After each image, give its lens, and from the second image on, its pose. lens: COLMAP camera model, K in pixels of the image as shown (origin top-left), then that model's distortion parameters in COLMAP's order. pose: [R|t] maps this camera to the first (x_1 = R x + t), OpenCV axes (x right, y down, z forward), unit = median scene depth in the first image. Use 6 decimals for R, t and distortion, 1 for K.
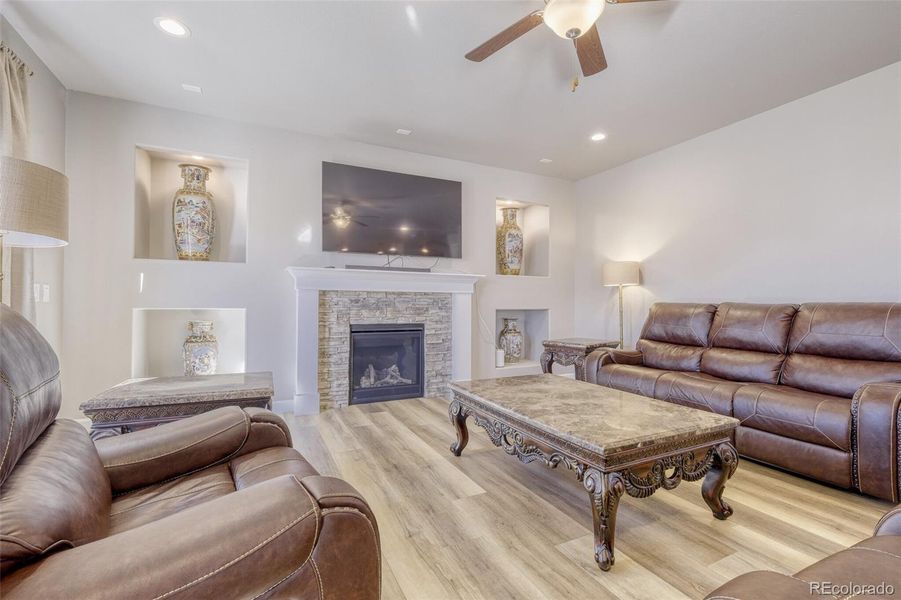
lens RADIAL K [[399.2, 0, 454.2], [0, 399.2, 300.3], [0, 0, 1]] dist [-0.016294, -0.000522]
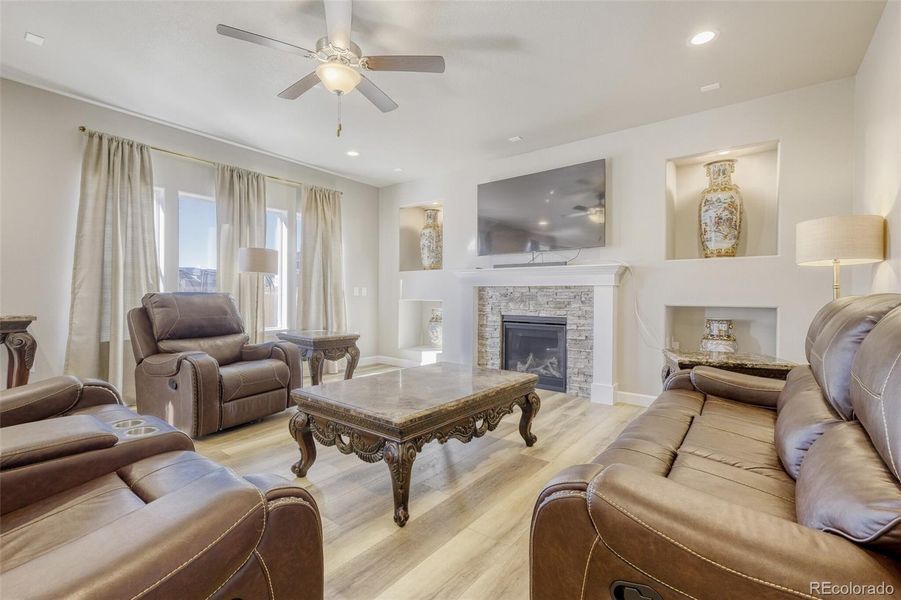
lens RADIAL K [[399.2, 0, 454.2], [0, 399.2, 300.3], [0, 0, 1]] dist [-0.016294, -0.000522]
pose [[0.433316, 0.004800, -0.901229, 0.736996], [-0.001380, 0.999988, 0.004662, 0.011915], [0.901241, -0.000776, 0.433318, 0.355501]]
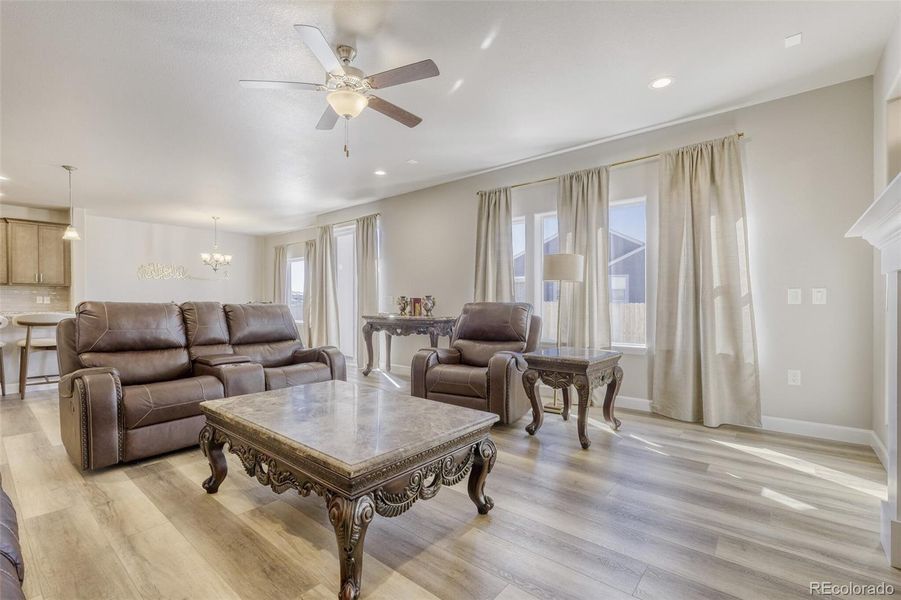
lens RADIAL K [[401.0, 0, 436.2], [0, 401.0, 303.0], [0, 0, 1]] dist [-0.001329, -0.000248]
pose [[-0.923105, -0.007933, -0.384466, 0.243435], [-0.004082, 0.999933, -0.010830, 0.012000], [0.384527, -0.008428, -0.923075, 1.113415]]
